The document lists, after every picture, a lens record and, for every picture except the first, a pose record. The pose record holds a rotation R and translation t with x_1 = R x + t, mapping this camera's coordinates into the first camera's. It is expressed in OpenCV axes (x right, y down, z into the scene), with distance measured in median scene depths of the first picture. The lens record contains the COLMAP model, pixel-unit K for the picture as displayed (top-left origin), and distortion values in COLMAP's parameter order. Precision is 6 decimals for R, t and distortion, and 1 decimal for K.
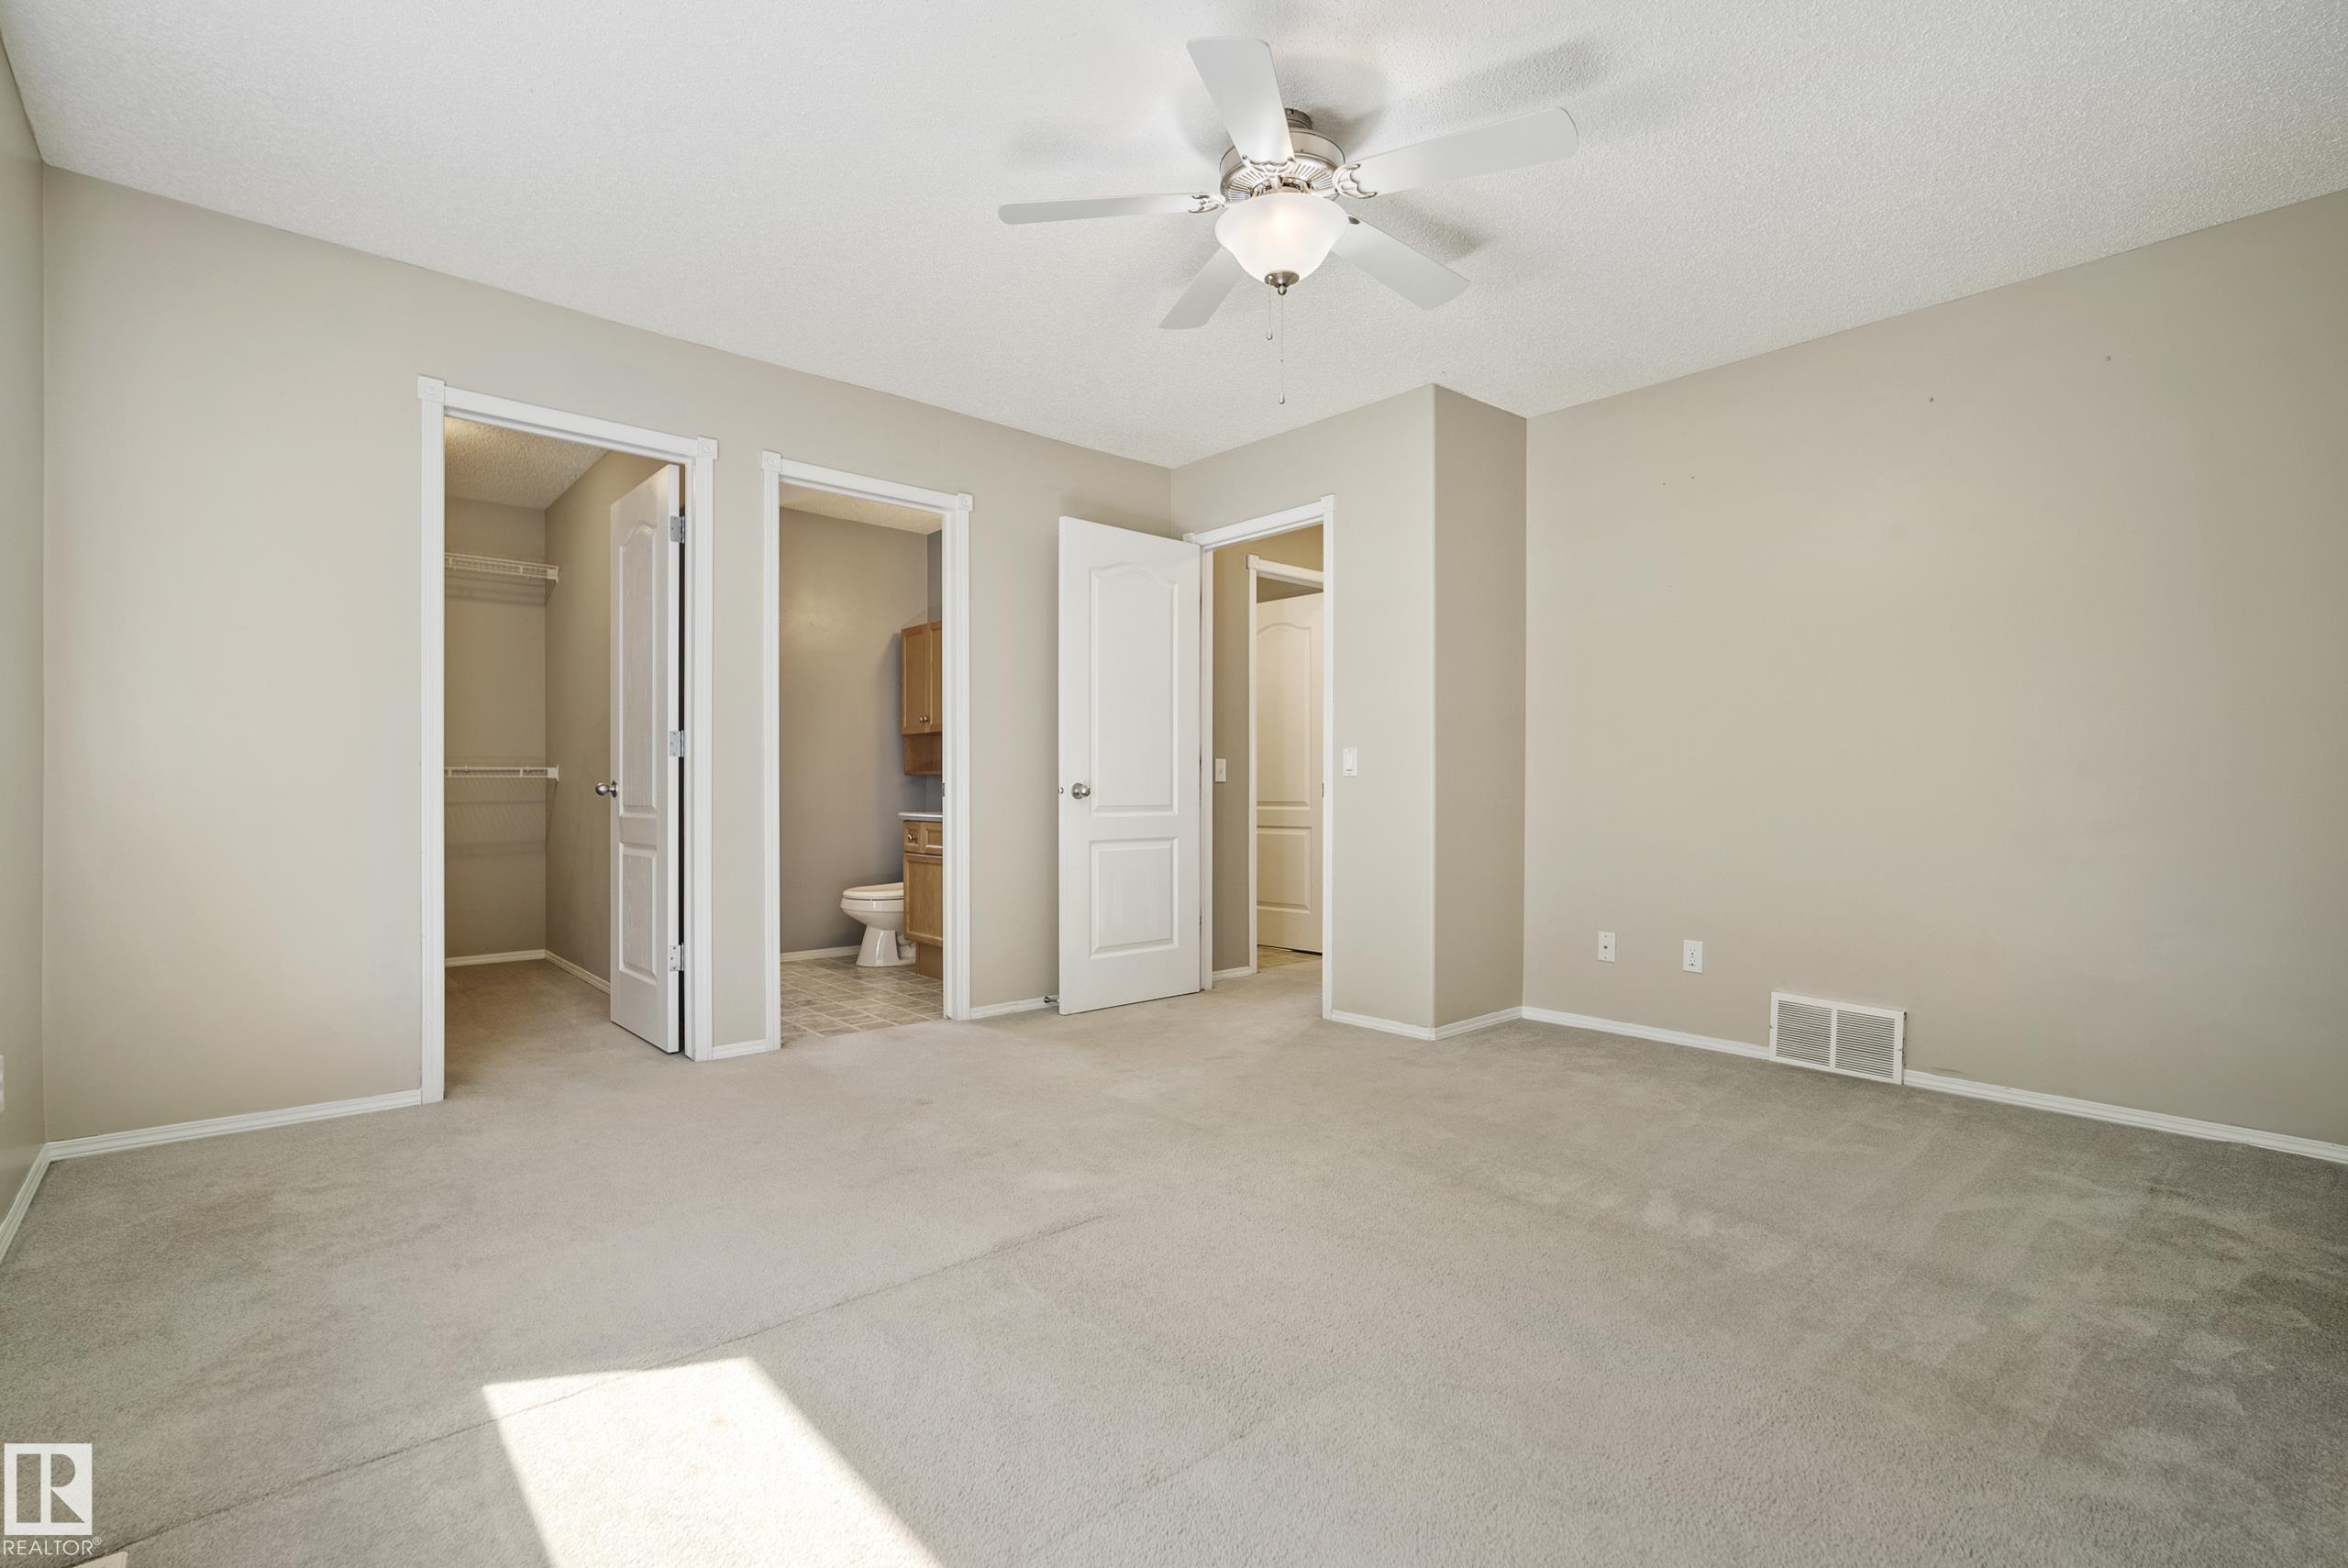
lens RADIAL K [[1064.4, 0, 1167.4], [0, 1064.4, 790.4], [0, 0, 1]] dist [-0.000982, 0.000173]
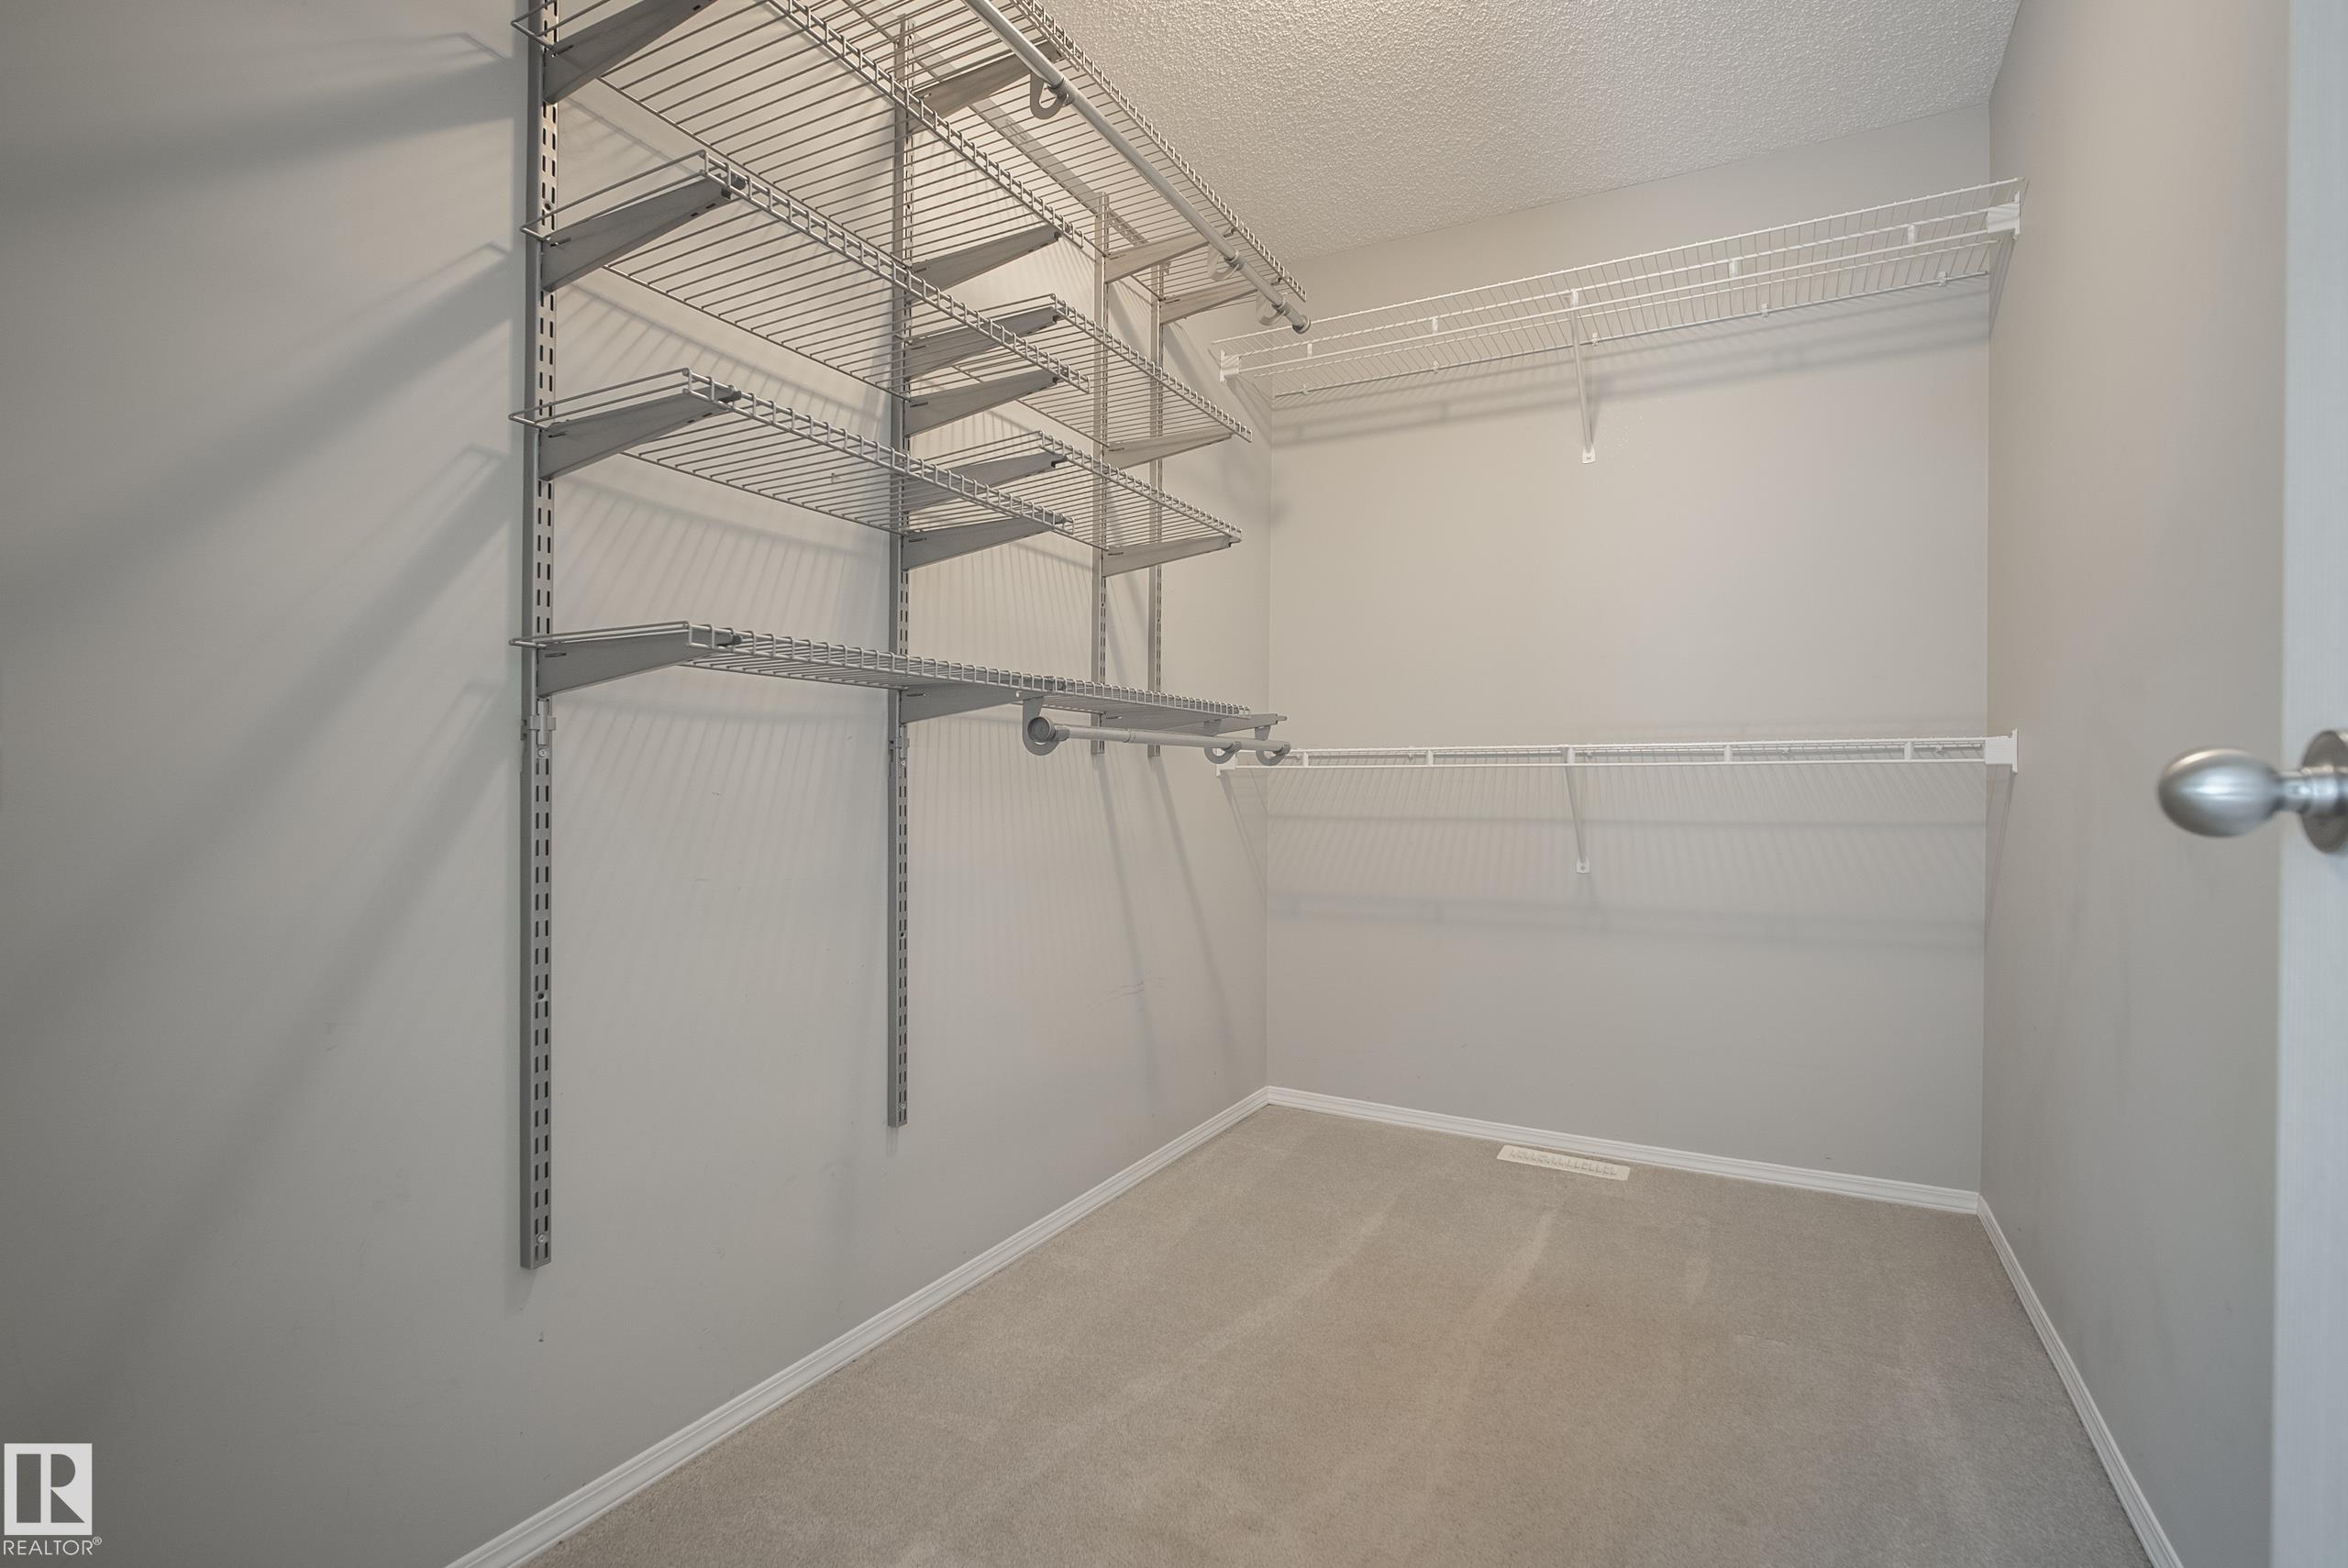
lens RADIAL K [[1064.4, 0, 1167.4], [0, 1064.4, 790.4], [0, 0, 1]] dist [-0.000982, 0.000173]
pose [[0.337203, 0.005212, -0.941417, -0.425463], [-0.009637, 0.999951, 0.002084, -0.000177], [0.941383, 0.008370, 0.337237, 0.786140]]
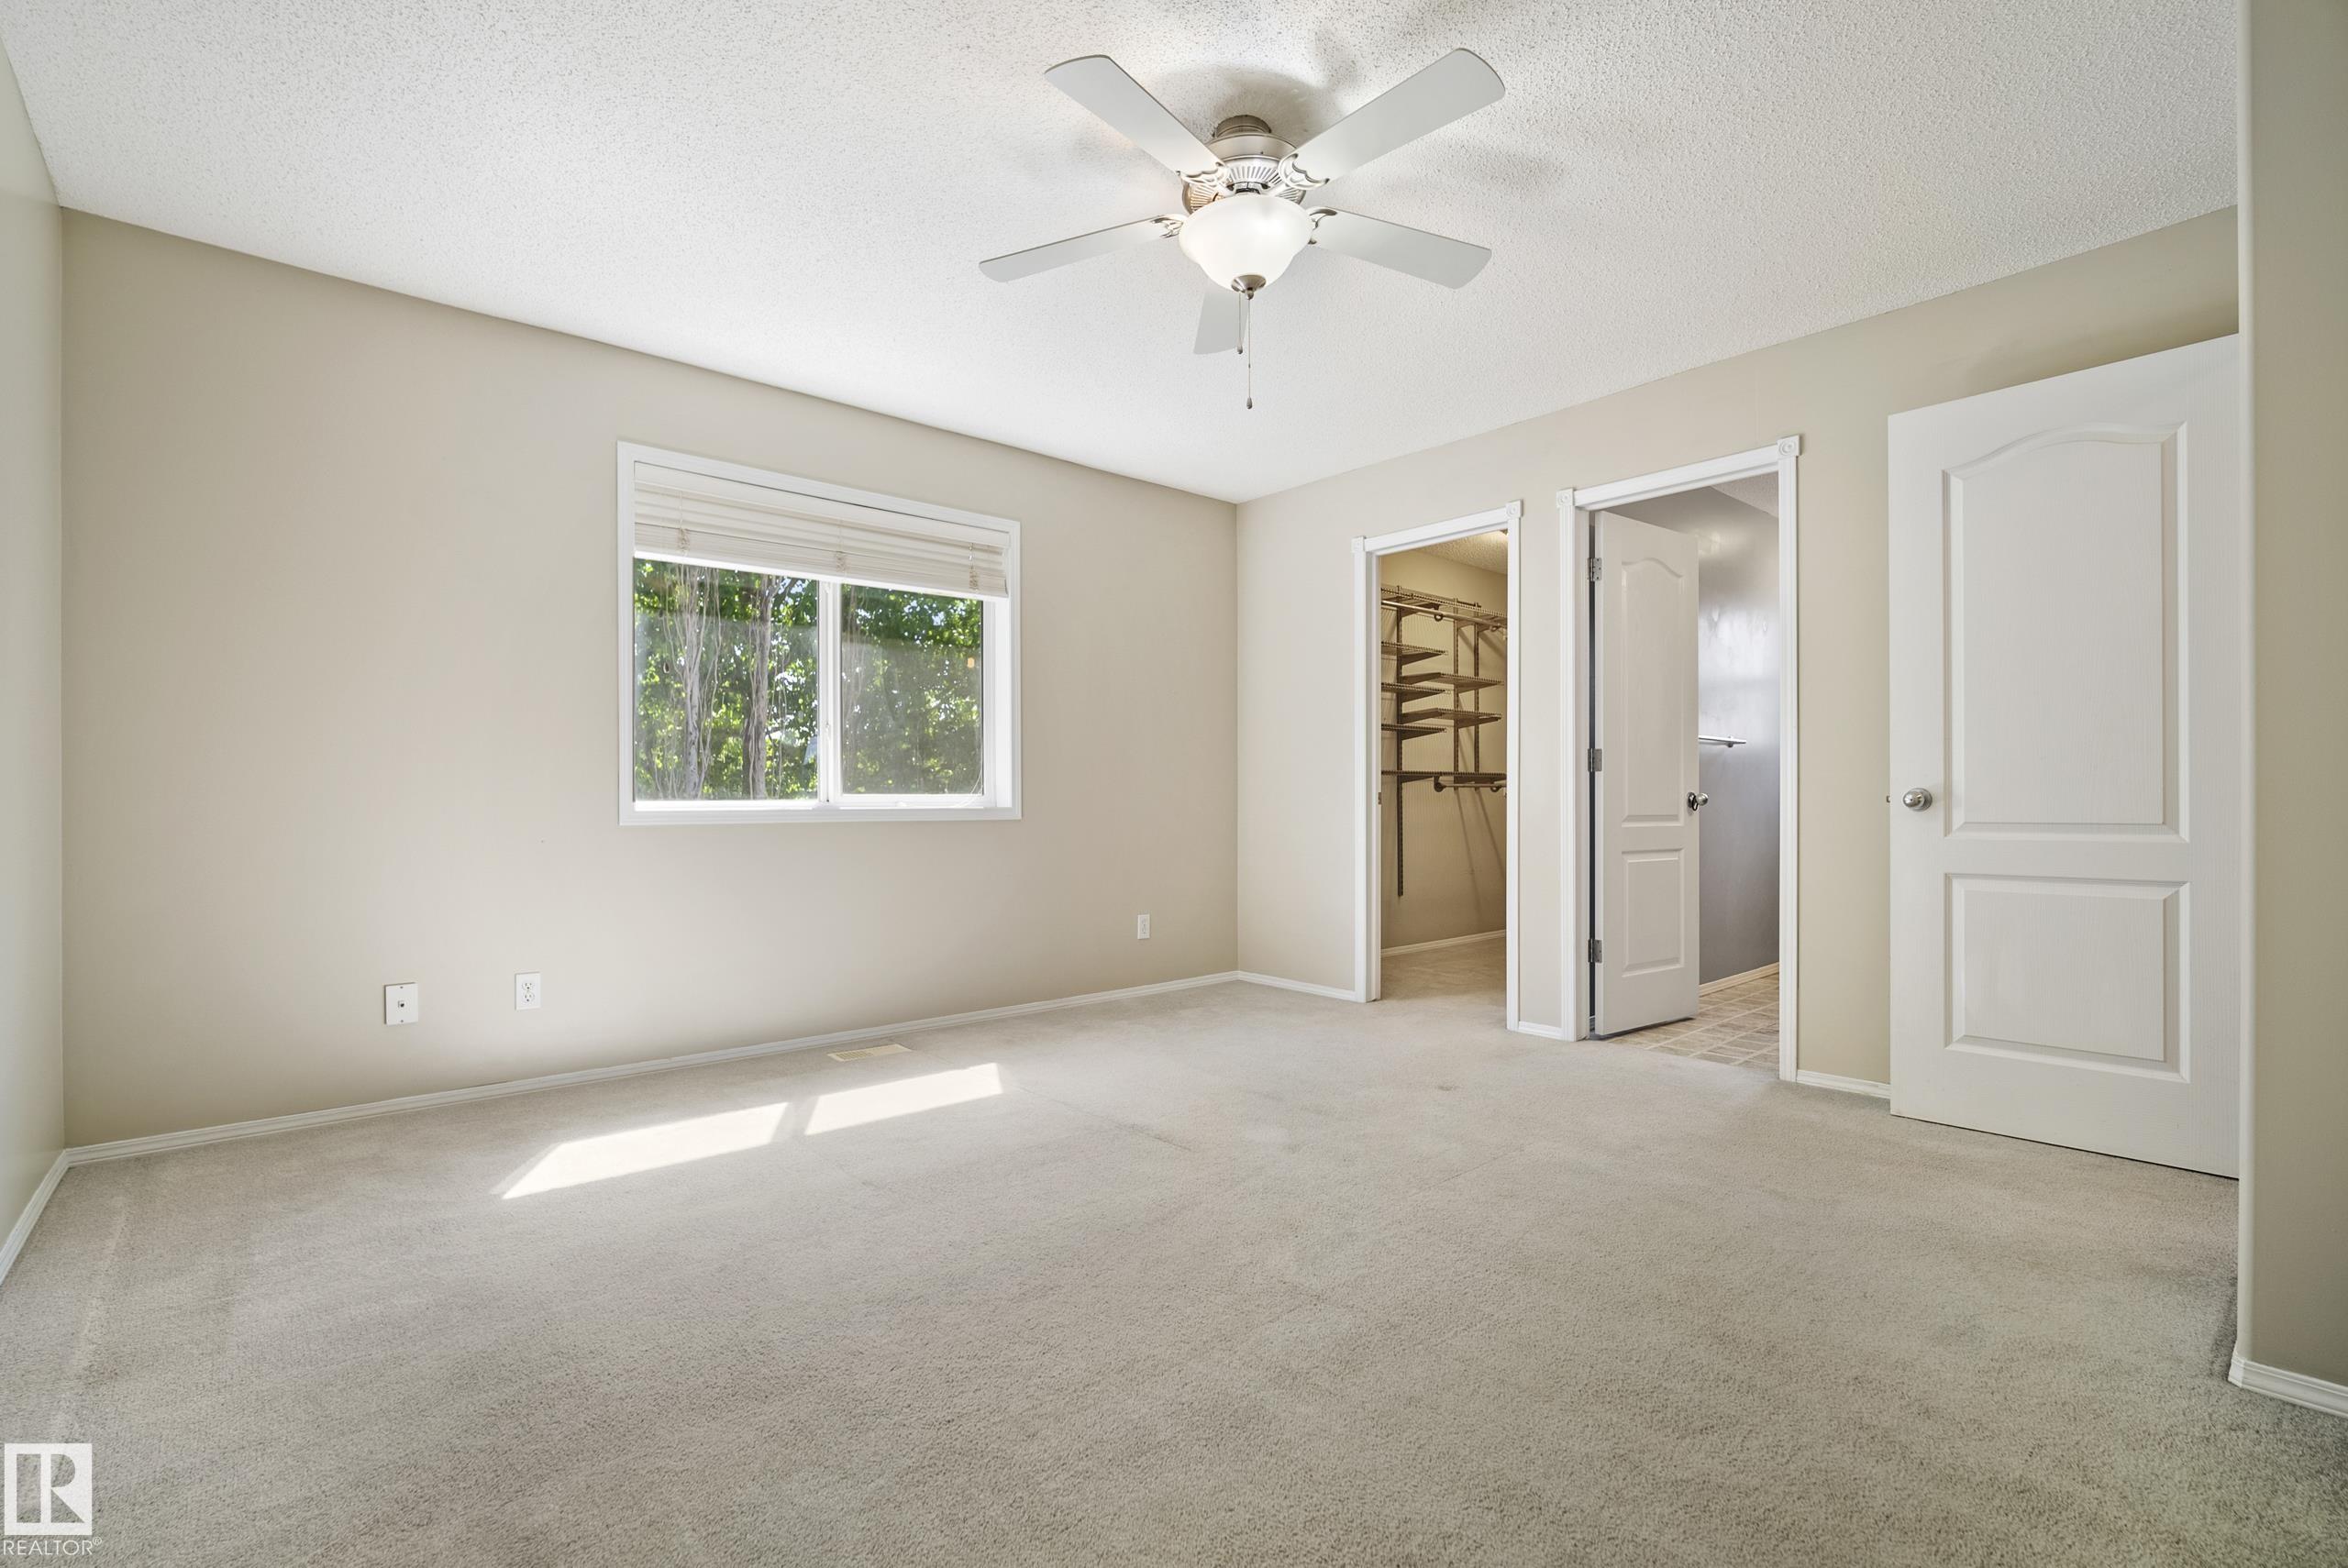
lens RADIAL K [[1041.1, 0, 1169.6], [0, 1041.1, 784.9], [0, 0, 1]] dist [-0.014285, 0.004668]
pose [[0.000412, -0.018748, -0.999824, 0.590312], [0.000939, 0.999824, -0.018748, 0.003121], [0.999999, -0.000931, 0.000430, 0.510408]]
